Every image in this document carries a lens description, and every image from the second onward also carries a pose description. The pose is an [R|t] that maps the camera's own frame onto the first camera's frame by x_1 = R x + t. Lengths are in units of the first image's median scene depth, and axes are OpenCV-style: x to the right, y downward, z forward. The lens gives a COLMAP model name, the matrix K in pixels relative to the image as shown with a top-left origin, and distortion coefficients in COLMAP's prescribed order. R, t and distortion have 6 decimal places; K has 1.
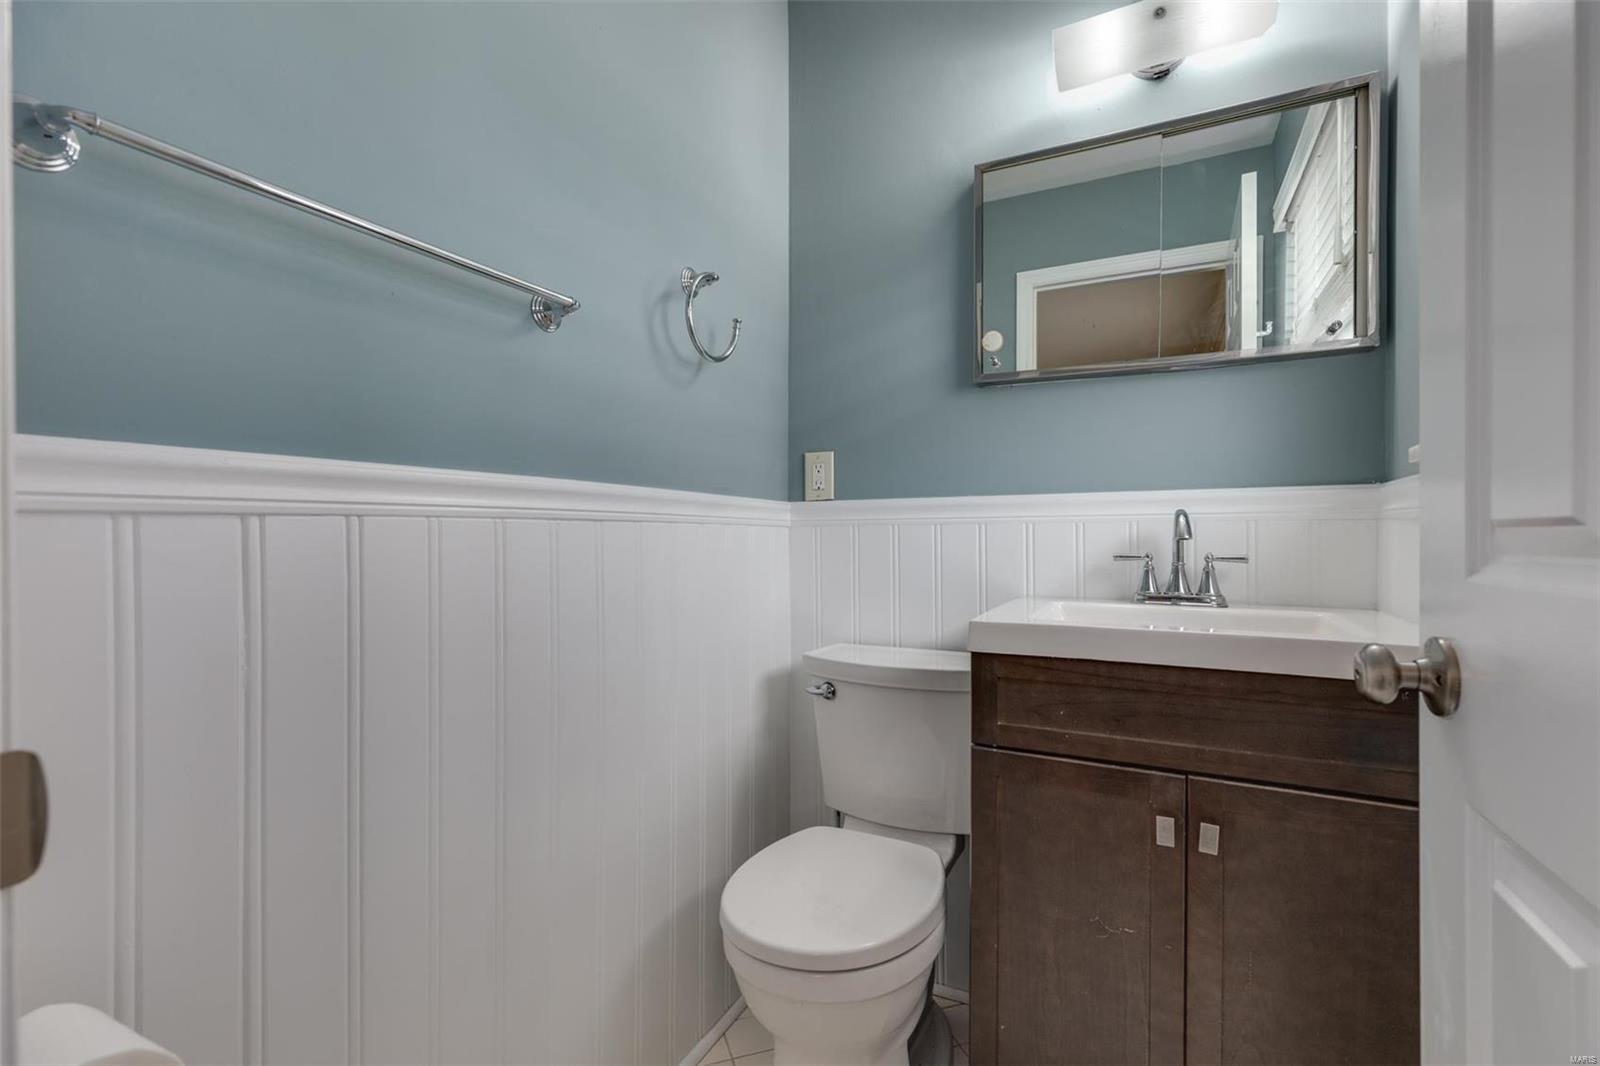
lens RADIAL K [[712.0, 0, 800.0], [0, 712.0, 533.0], [0, 0, 1]] dist [0.000242, 0.000163]
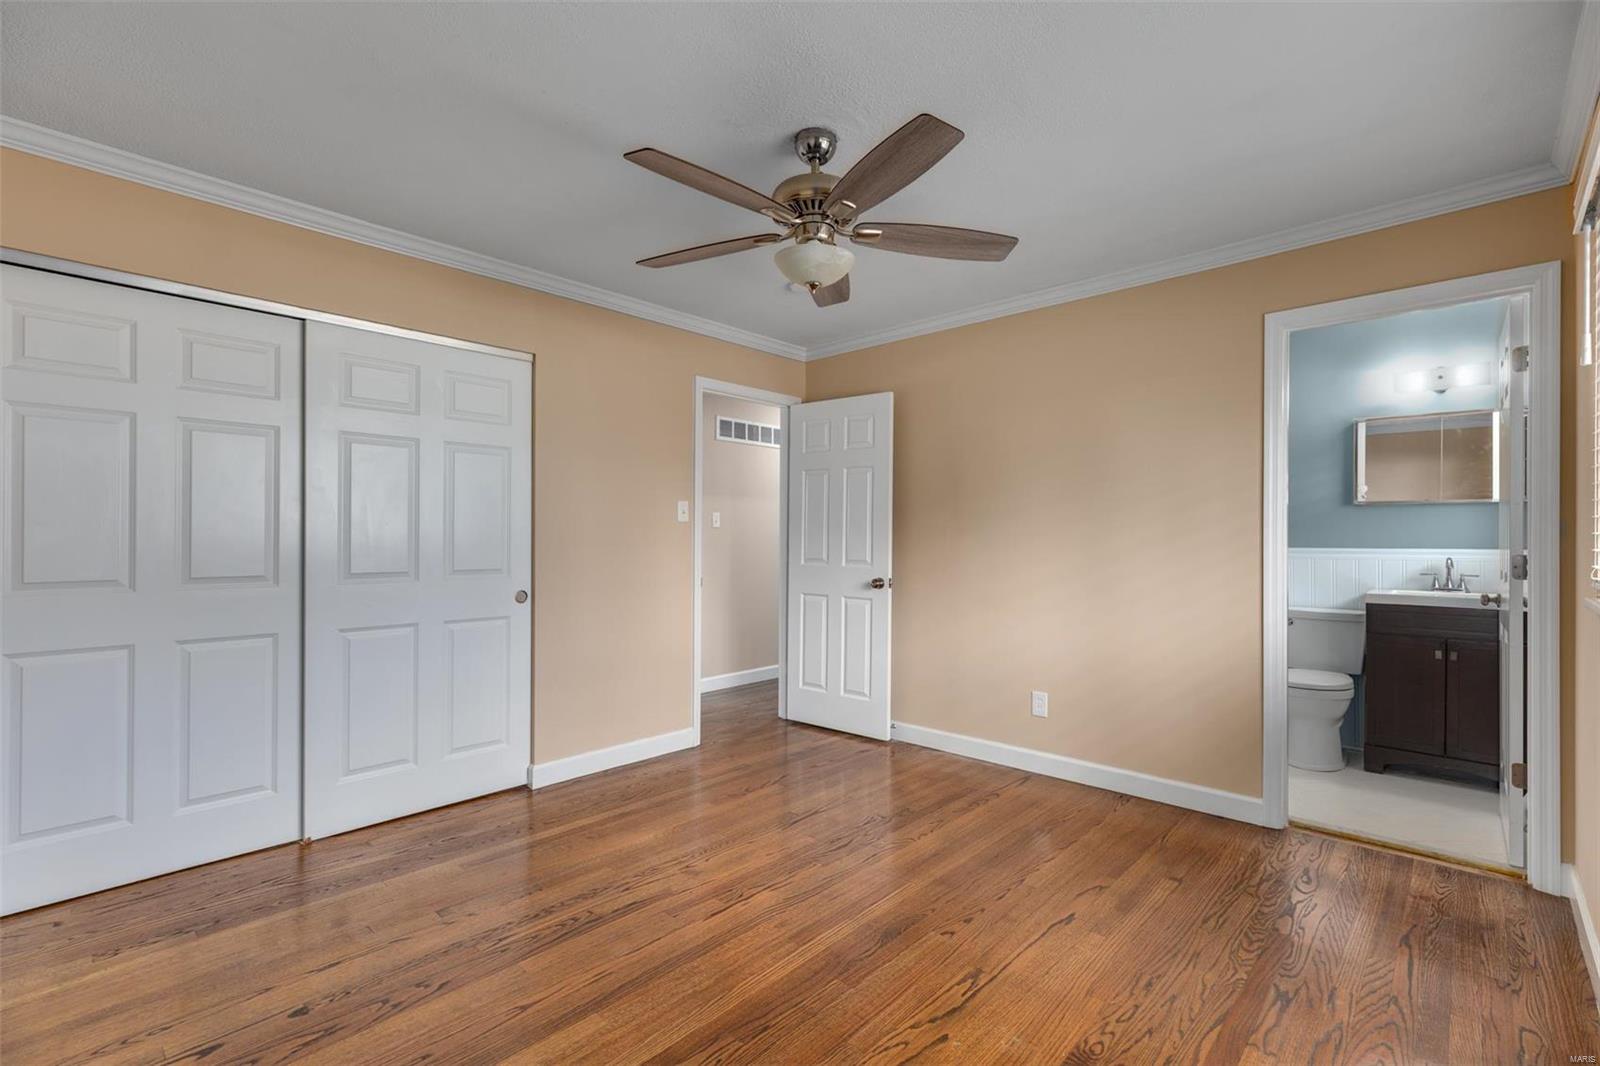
lens RADIAL K [[712.0, 0, 800.0], [0, 712.0, 533.0], [0, 0, 1]] dist [0.000242, 0.000163]
pose [[0.956693, 0.005674, -0.291042, -1.064907], [-0.007827, 0.999950, -0.006236, -0.088041], [0.290992, 0.008244, 0.956690, -2.362245]]
